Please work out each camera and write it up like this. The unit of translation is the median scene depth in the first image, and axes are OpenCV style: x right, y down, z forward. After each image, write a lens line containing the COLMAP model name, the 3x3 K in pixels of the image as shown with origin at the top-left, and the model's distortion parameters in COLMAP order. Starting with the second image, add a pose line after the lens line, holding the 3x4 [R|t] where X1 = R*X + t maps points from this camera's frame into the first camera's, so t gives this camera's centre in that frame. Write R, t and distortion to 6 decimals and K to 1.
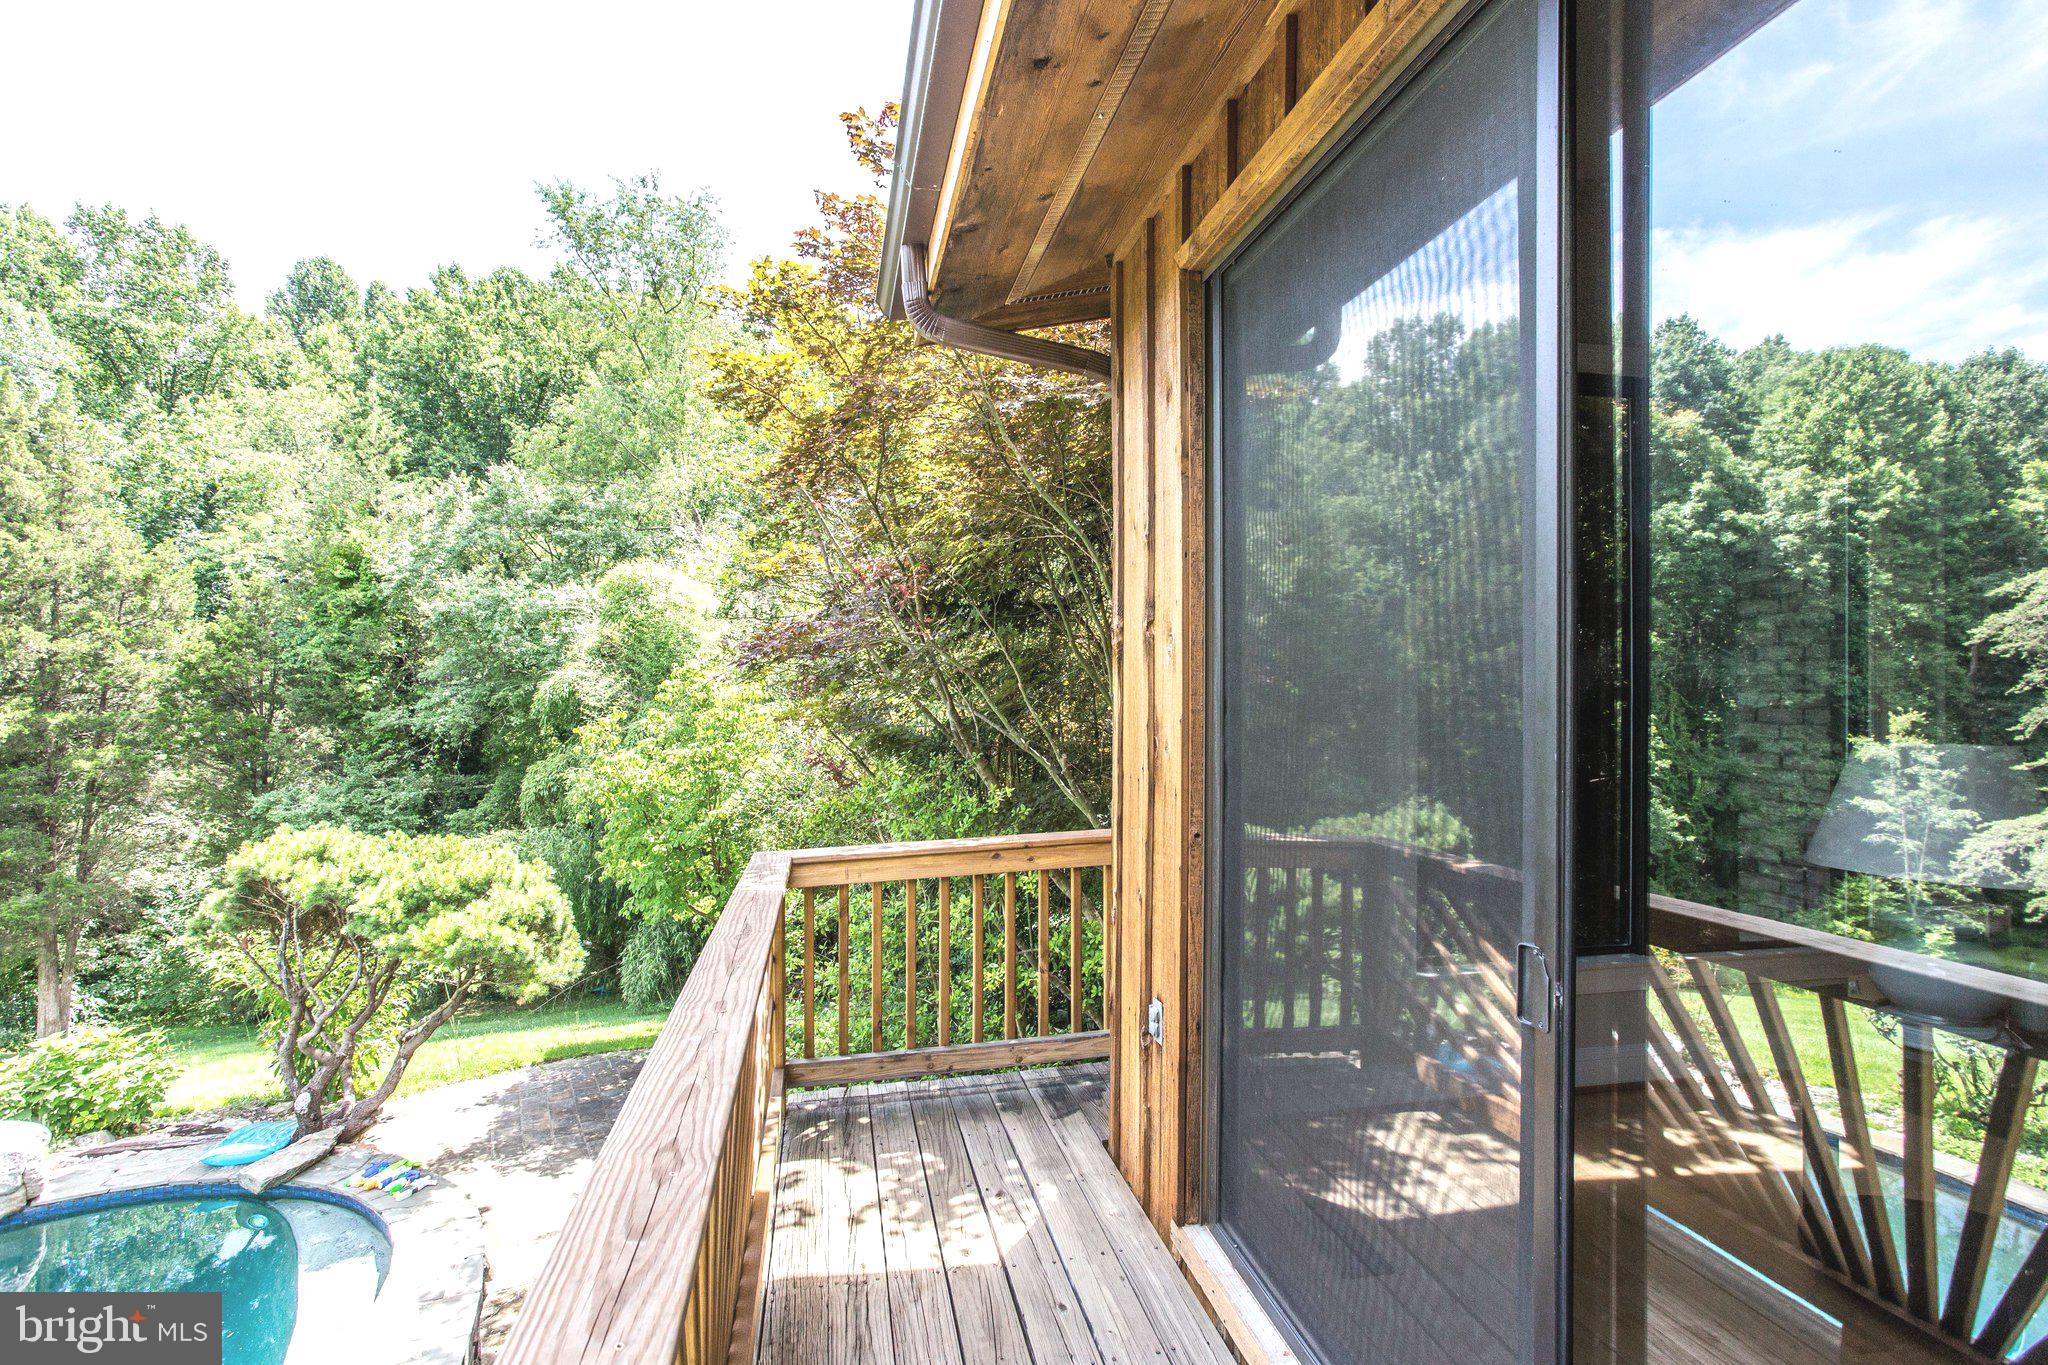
lens RADIAL K [[1008.7, 0, 1025.5], [0, 1008.7, 669.1], [0, 0, 1]] dist [-0.028565, 0.022161]
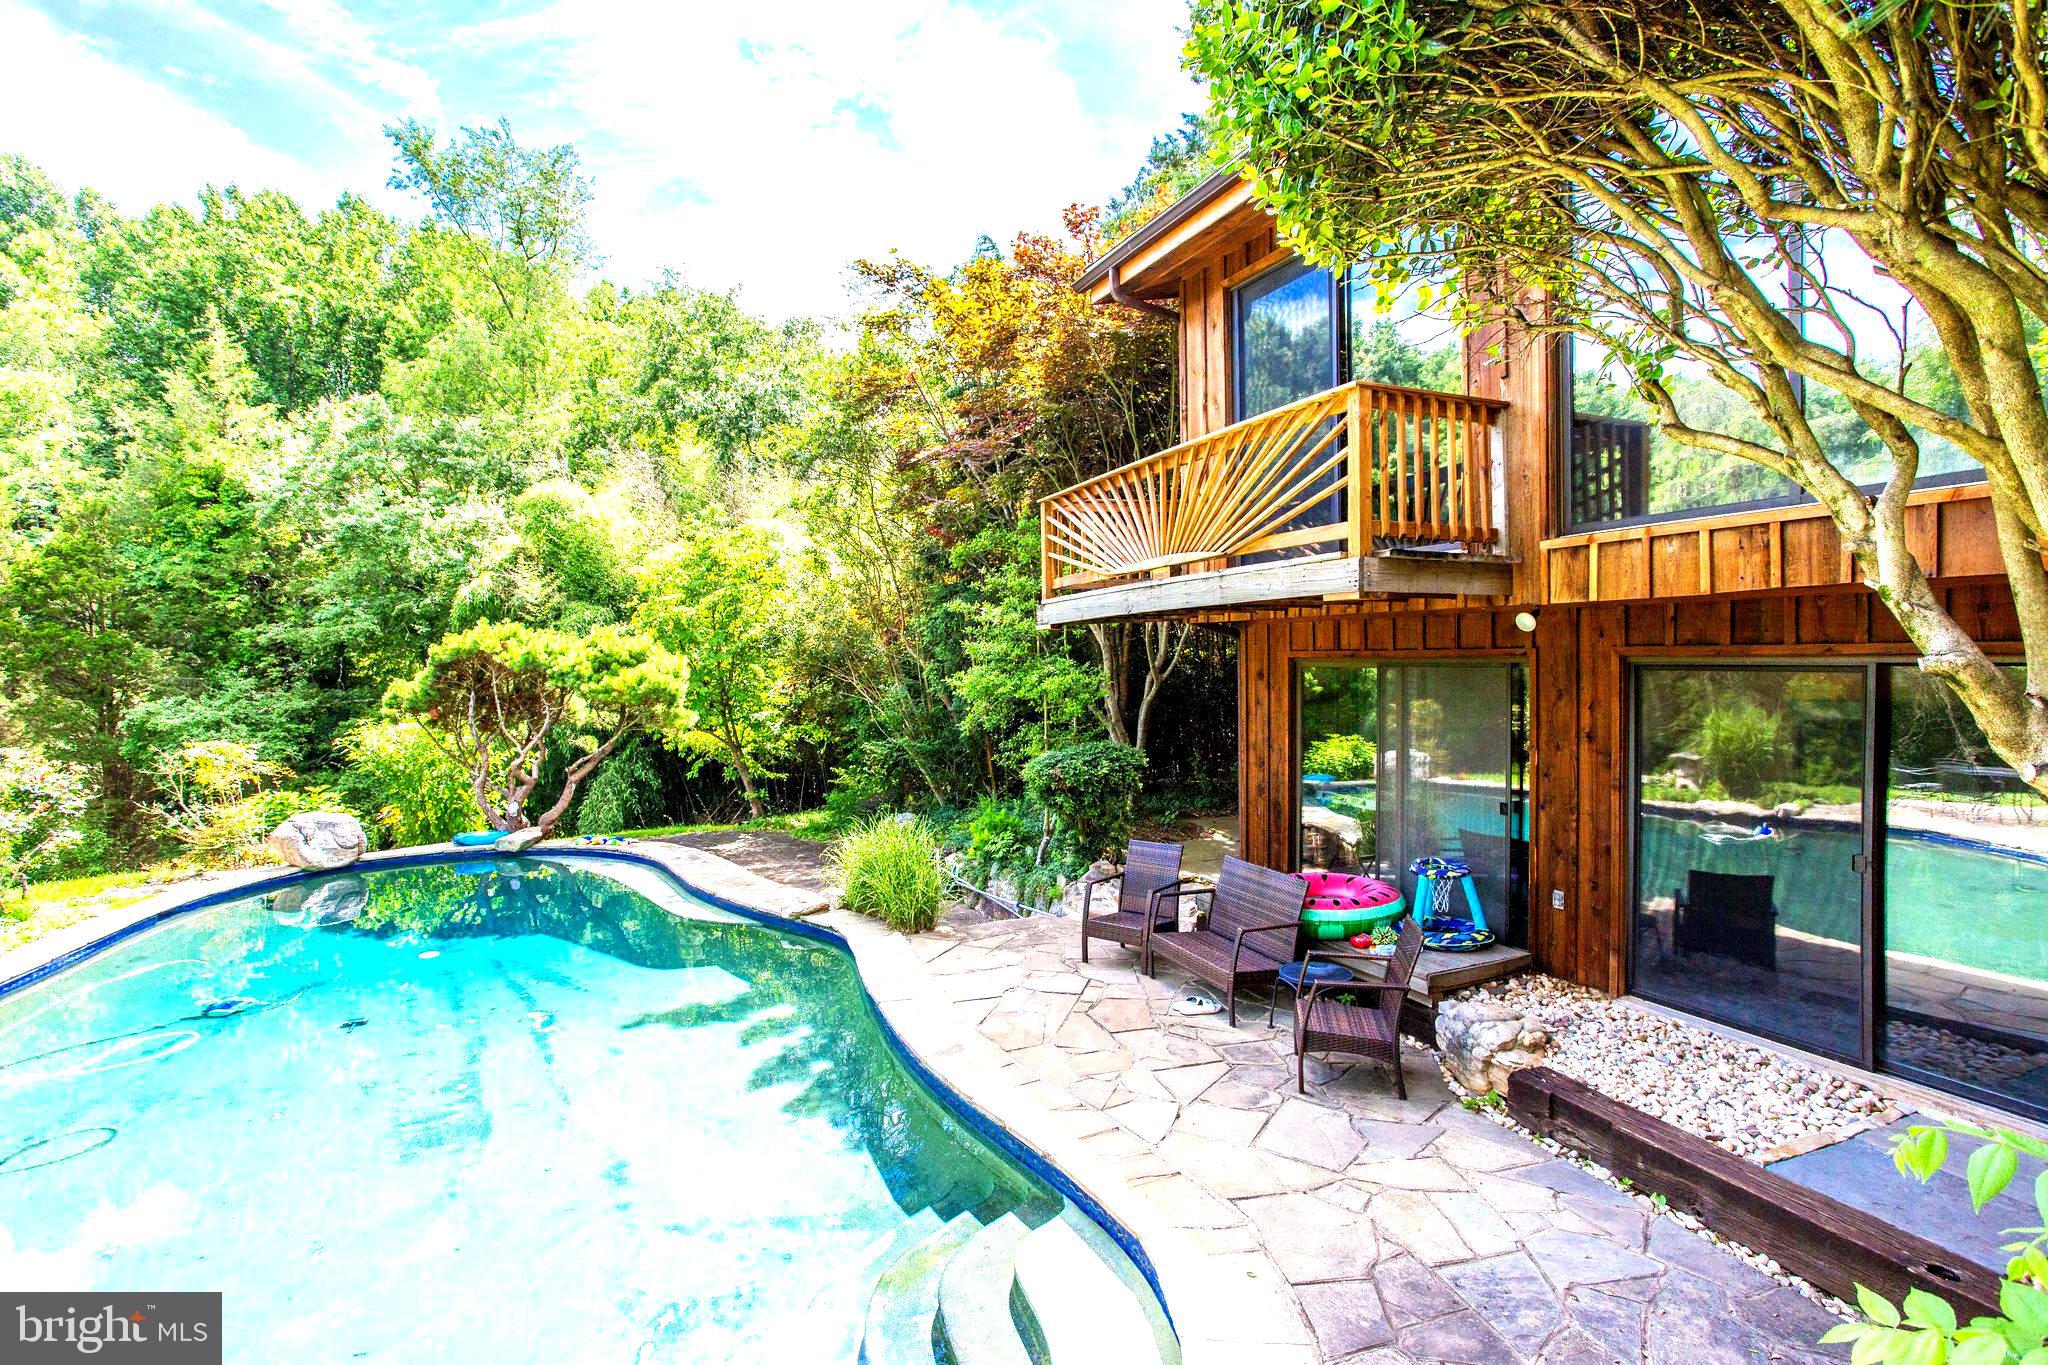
lens RADIAL K [[1008.7, 0, 1025.5], [0, 1008.7, 669.1], [0, 0, 1]] dist [-0.028565, 0.022161]
pose [[0.973338, -0.014817, 0.228896, -0.106374], [0.009563, 0.999665, 0.024046, 0.065760], [-0.229176, -0.021216, 0.973154, -0.178092]]
